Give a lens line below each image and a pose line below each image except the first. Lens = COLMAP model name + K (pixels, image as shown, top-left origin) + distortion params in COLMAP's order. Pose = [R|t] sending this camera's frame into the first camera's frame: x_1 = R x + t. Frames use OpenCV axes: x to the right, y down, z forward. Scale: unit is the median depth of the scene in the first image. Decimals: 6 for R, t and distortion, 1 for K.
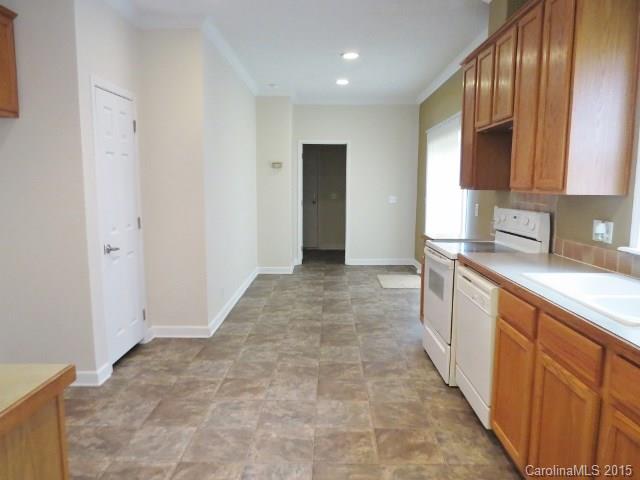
lens RADIAL K [[456.3, 0, 320.0], [0, 456.3, 240.0], [0, 0, 1]] dist [-0.023339, 0.000341]
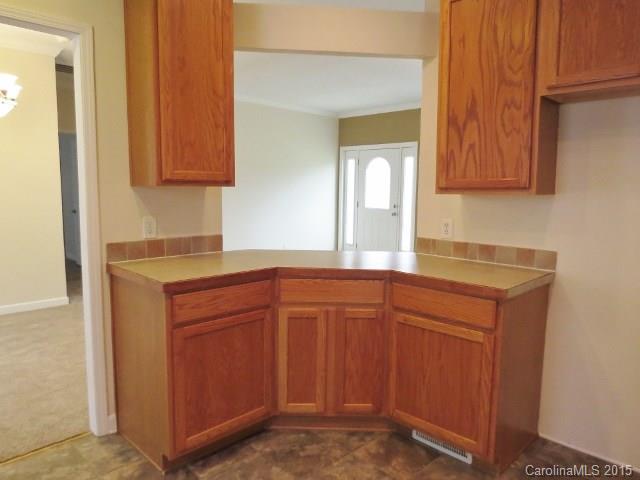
lens RADIAL K [[472.7, 0, 320.0], [0, 472.7, 240.0], [0, 0, 1]] dist [-0.021063, -0.000559]
pose [[-0.694597, 0.075214, -0.715457, 0.141190], [-0.099665, 0.974868, 0.199245, -0.168983], [0.712462, 0.209701, -0.669644, 1.427776]]
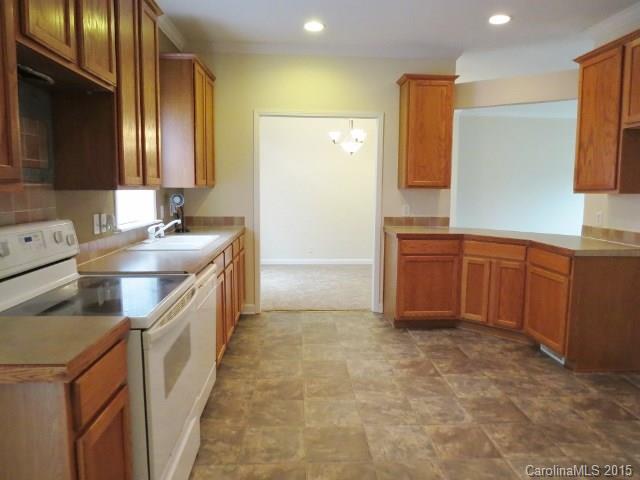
lens RADIAL K [[456.3, 0, 320.0], [0, 456.3, 240.0], [0, 0, 1]] dist [-0.023339, 0.000341]
pose [[-0.997420, 0.000967, -0.071780, 0.150495], [-0.015958, 0.971901, 0.234848, -0.224542], [0.069991, 0.235388, -0.969378, 1.895244]]
